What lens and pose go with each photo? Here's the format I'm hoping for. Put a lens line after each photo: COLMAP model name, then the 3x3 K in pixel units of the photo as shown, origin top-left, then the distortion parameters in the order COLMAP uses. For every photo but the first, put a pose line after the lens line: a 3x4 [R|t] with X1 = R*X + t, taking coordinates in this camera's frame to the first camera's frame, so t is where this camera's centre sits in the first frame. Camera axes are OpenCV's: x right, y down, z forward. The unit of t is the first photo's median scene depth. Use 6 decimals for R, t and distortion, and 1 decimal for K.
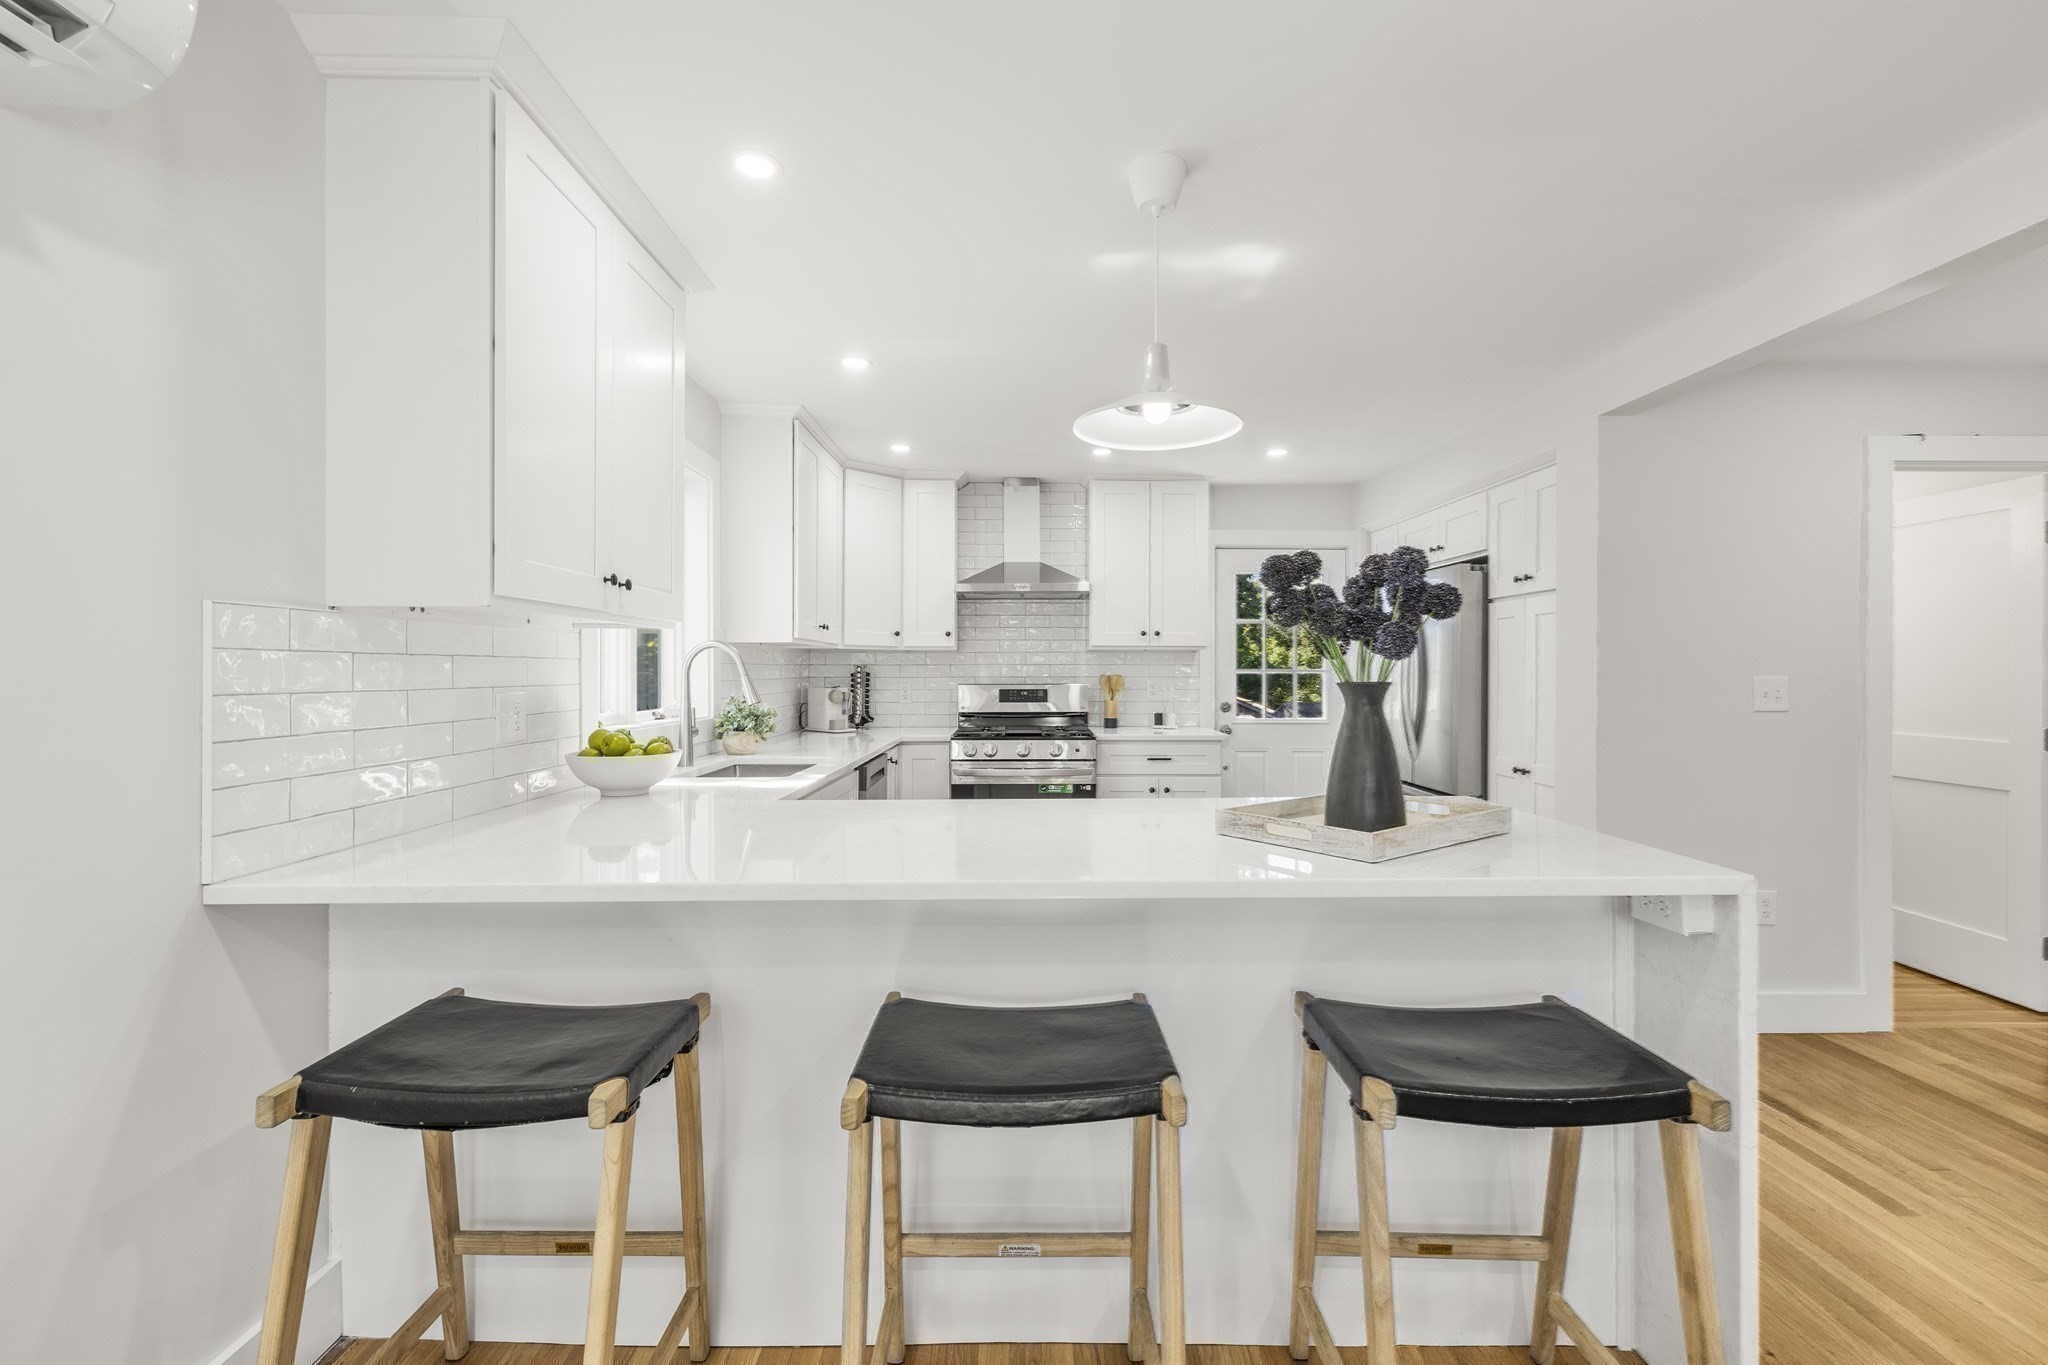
lens RADIAL K [[877.9, 0, 1018.6], [0, 877.9, 685.6], [0, 0, 1]] dist [0.001441, 0.000050]
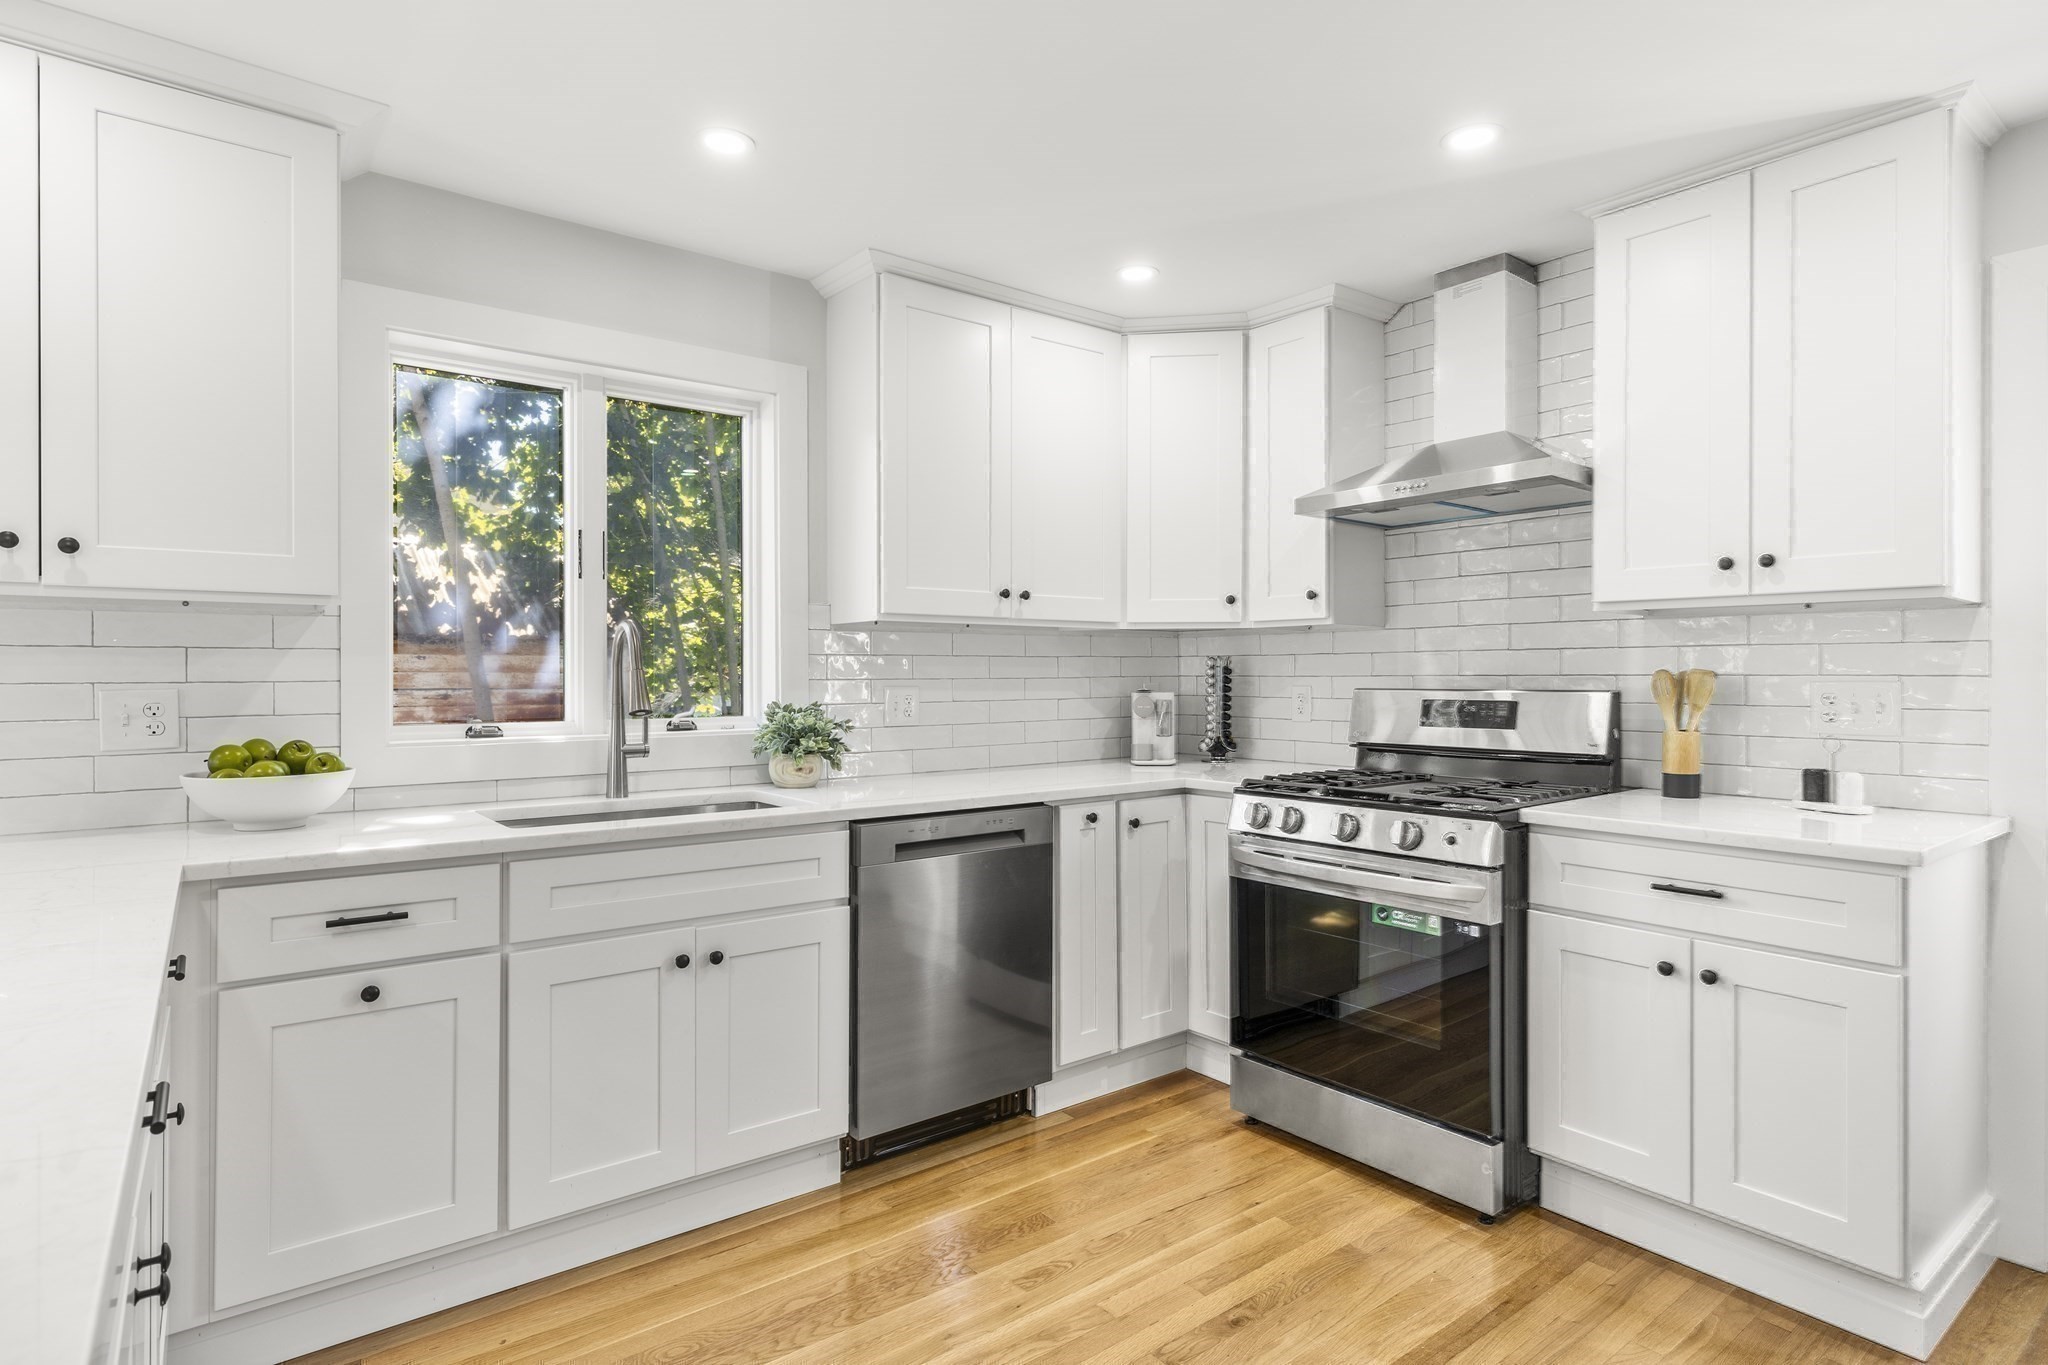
lens RADIAL K [[1038.9, 0, 1021.7], [0, 1038.9, 677.5], [0, 0, 1]] dist [-0.004081, 0.000165]
pose [[0.621337, 0.000449, -0.783543, 0.302927], [-0.010459, 0.999915, -0.007721, -0.001541], [0.783473, 0.012993, 0.621290, 0.452033]]
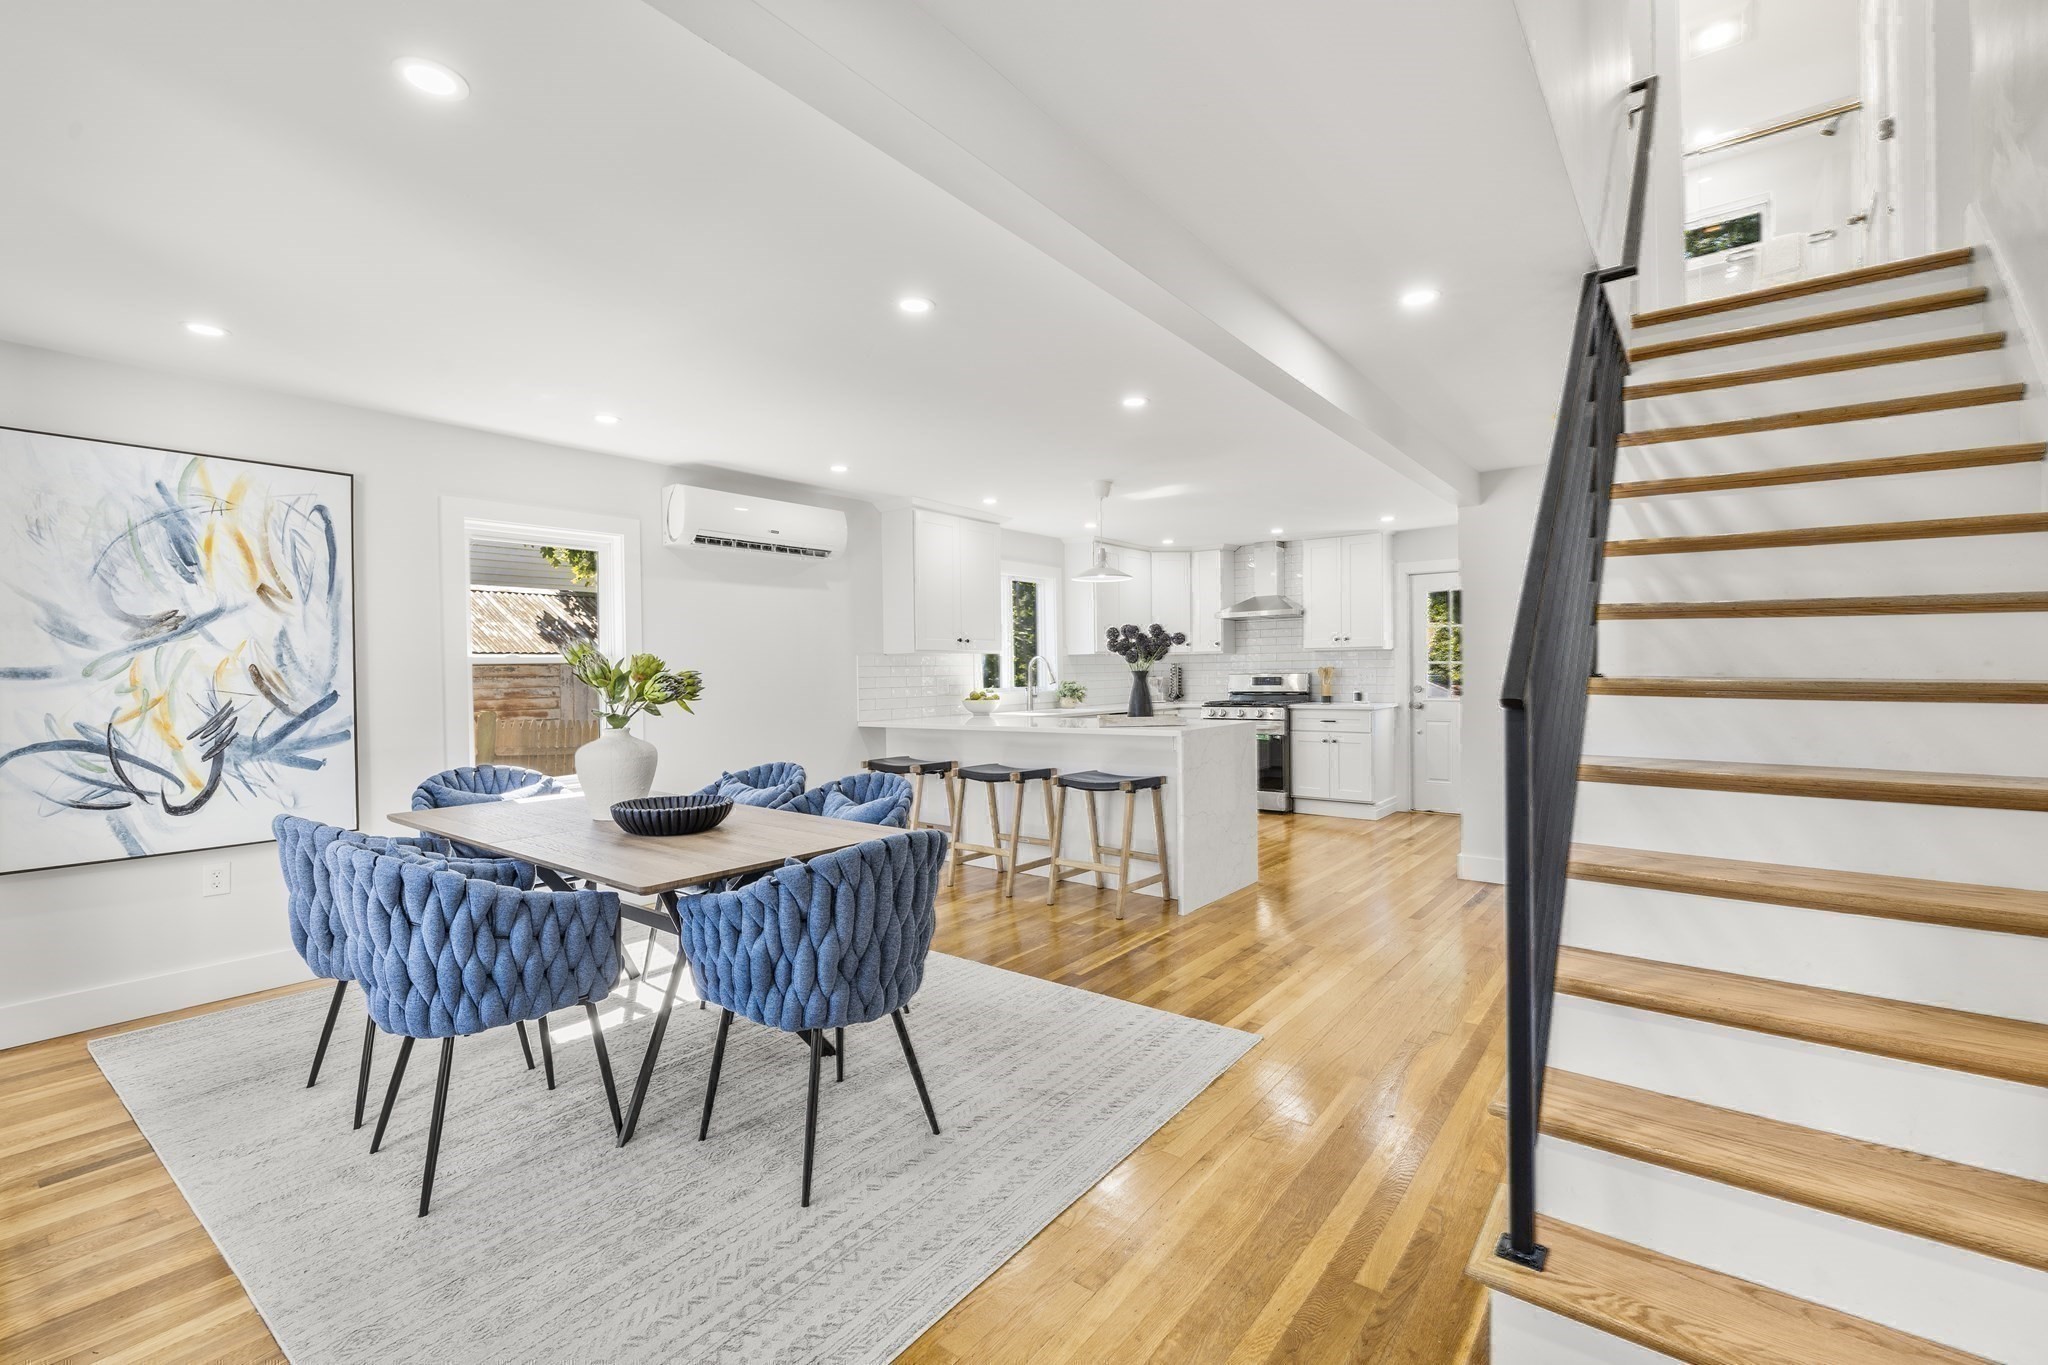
lens RADIAL K [[877.9, 0, 1018.4], [0, 877.9, 683.0], [0, 0, 1]] dist [0.001441, 0.000050]
pose [[0.788374, -0.009685, -0.615120, 0.621751], [0.008212, 0.999953, -0.005219, 0.019111], [0.615142, -0.000937, 0.788416, -0.511083]]
